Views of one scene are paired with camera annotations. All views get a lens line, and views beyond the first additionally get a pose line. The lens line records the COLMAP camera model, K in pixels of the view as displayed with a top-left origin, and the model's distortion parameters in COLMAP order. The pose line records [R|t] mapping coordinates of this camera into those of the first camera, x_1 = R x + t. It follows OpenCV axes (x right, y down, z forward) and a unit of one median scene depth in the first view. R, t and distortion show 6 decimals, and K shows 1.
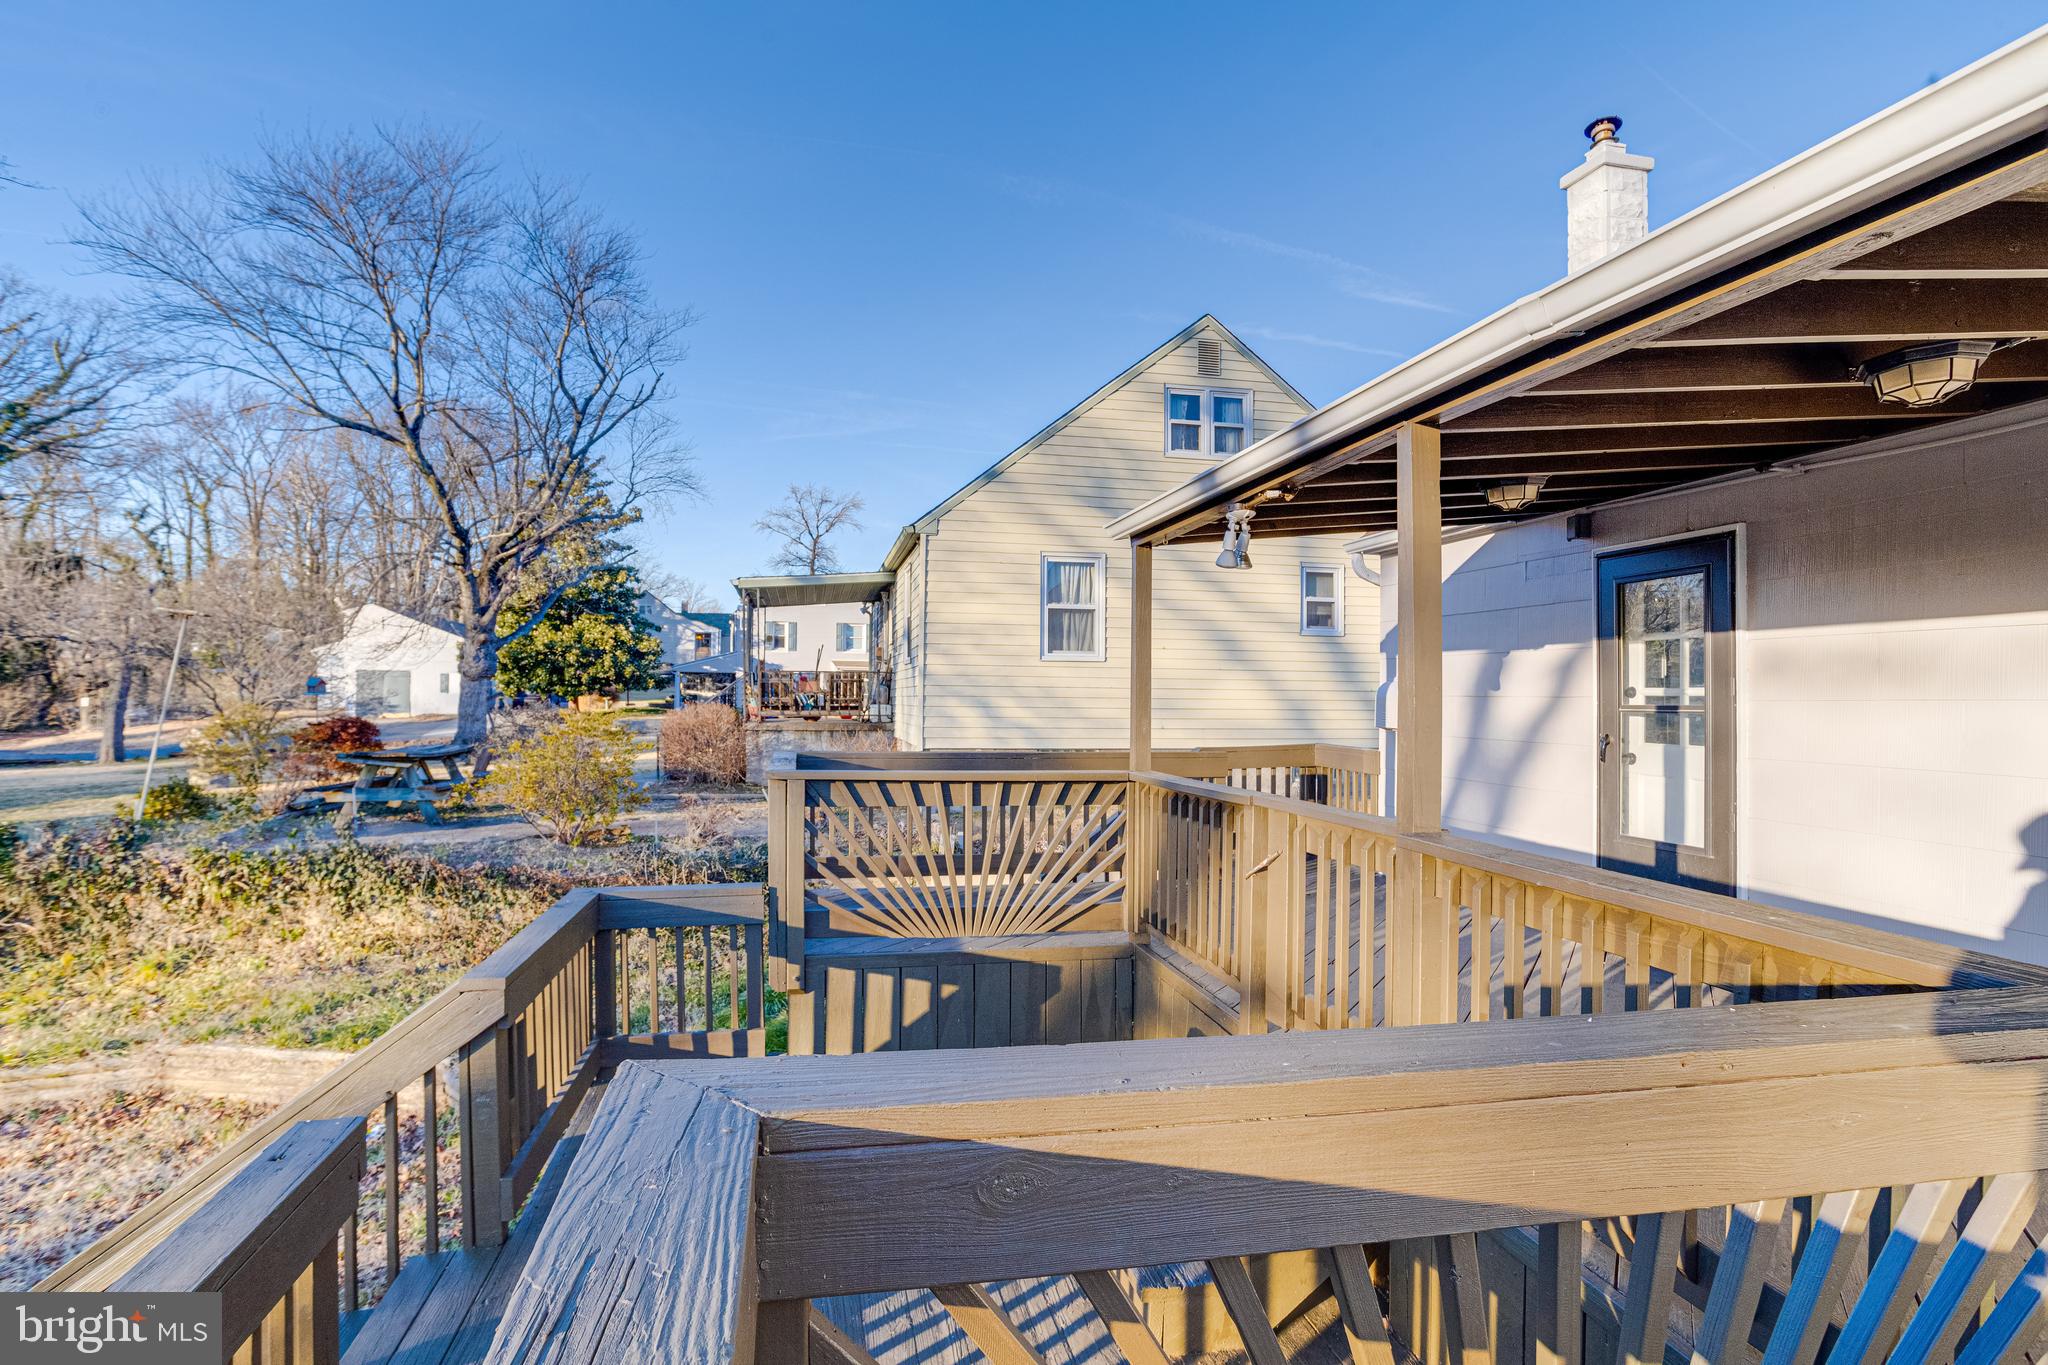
lens RADIAL K [[1036.8, 0, 1024.0], [0, 1036.8, 682.5], [0, 0, 1]] dist [-0.008629, -0.001041]
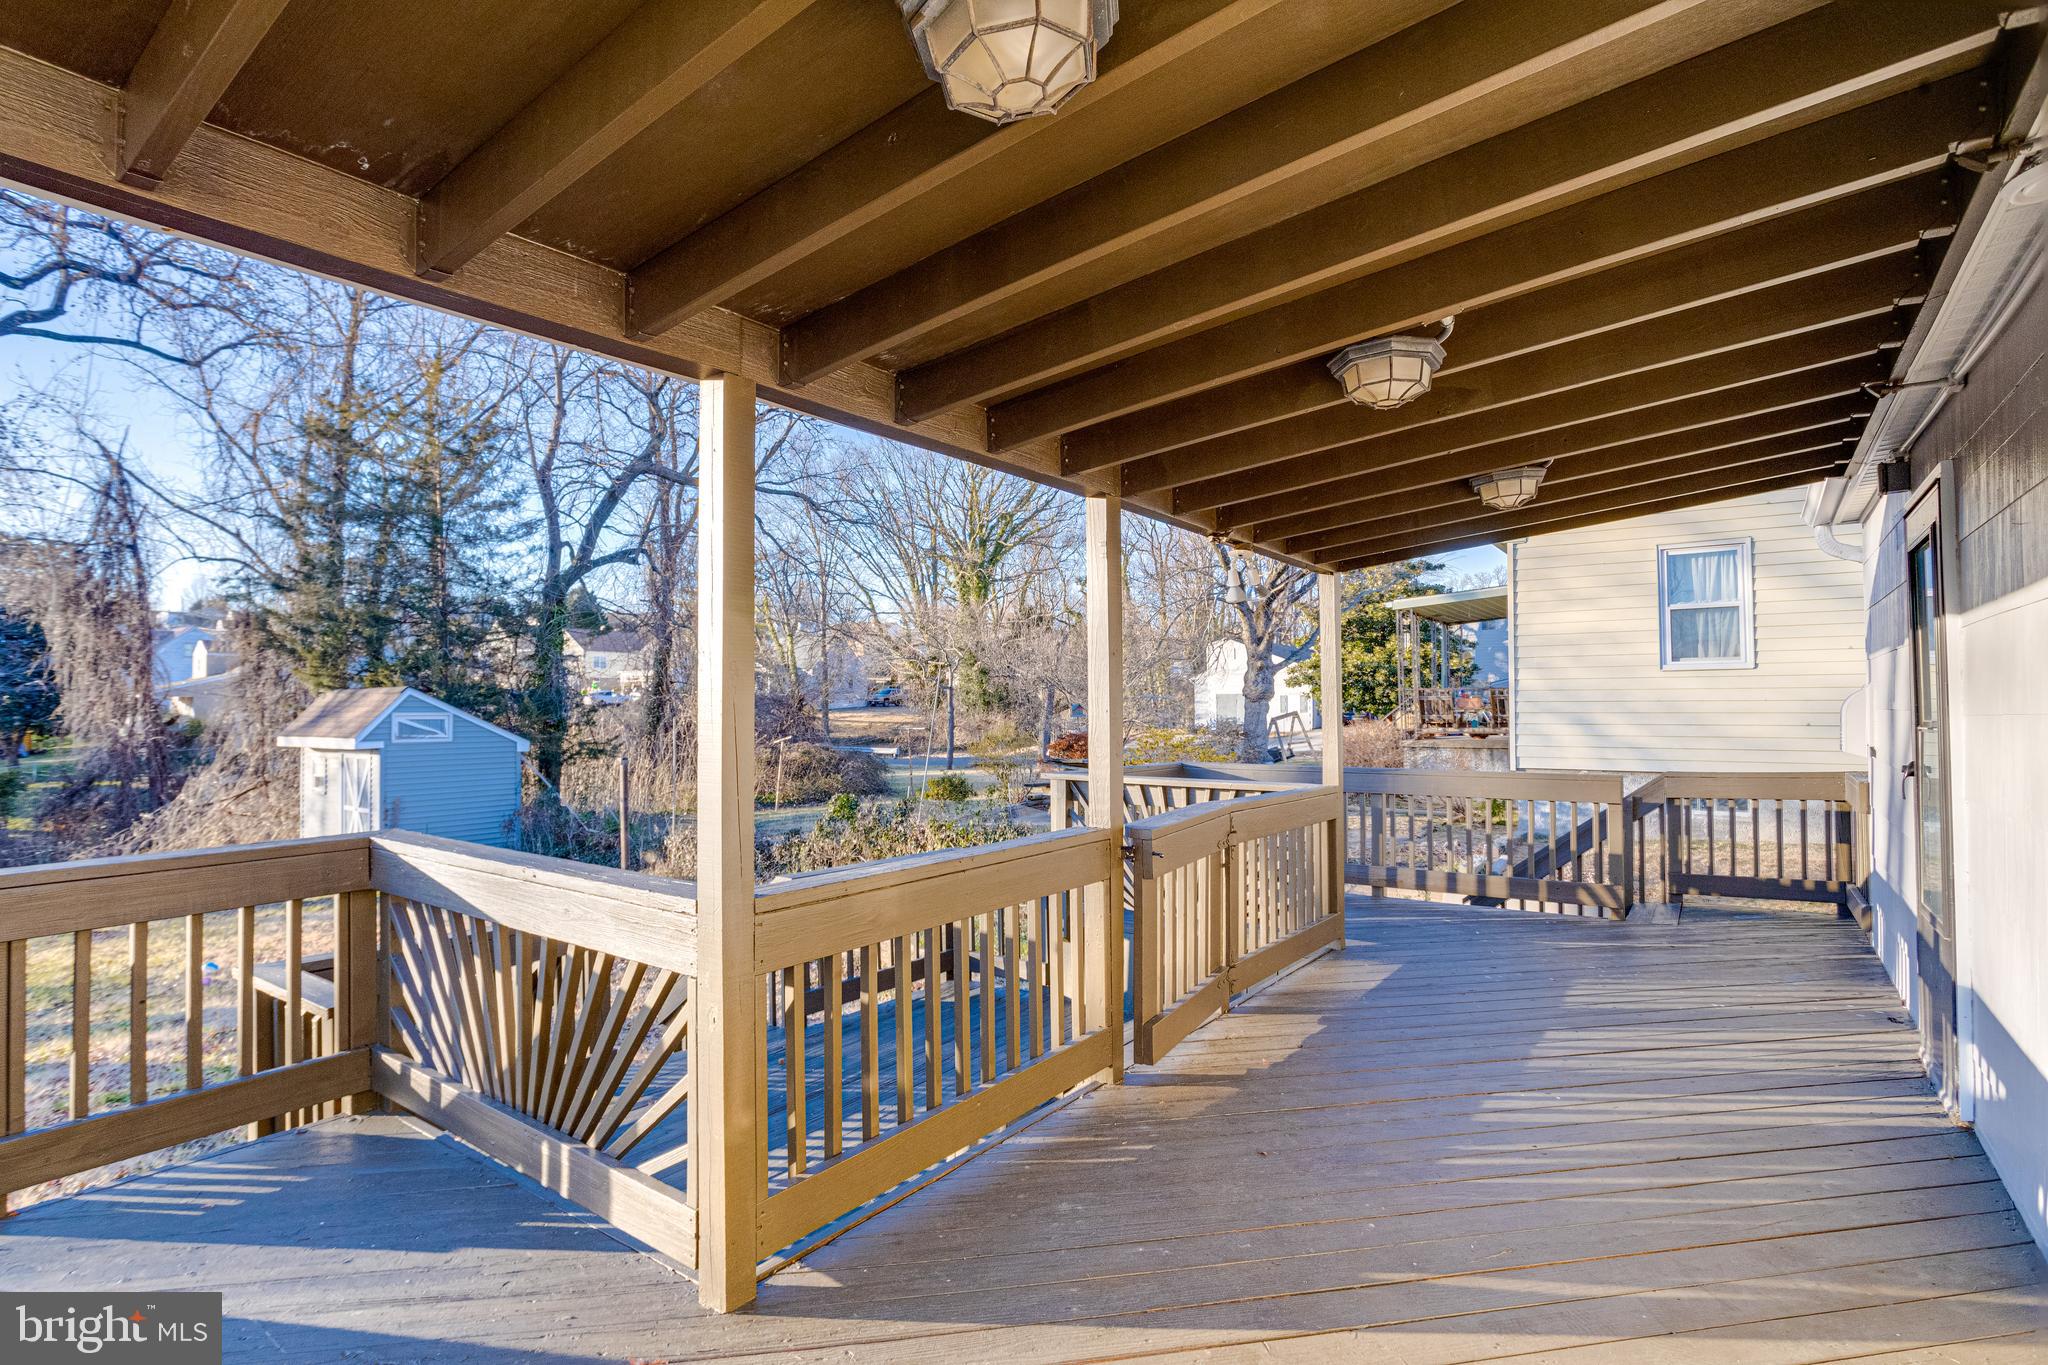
lens RADIAL K [[1036.8, 0, 1024.0], [0, 1036.8, 682.5], [0, 0, 1]] dist [-0.008629, -0.001041]
pose [[0.703948, -0.029799, -0.709626, 0.250957], [0.017888, 0.999546, -0.024229, 0.000231], [0.710026, 0.004363, 0.704162, 0.010529]]
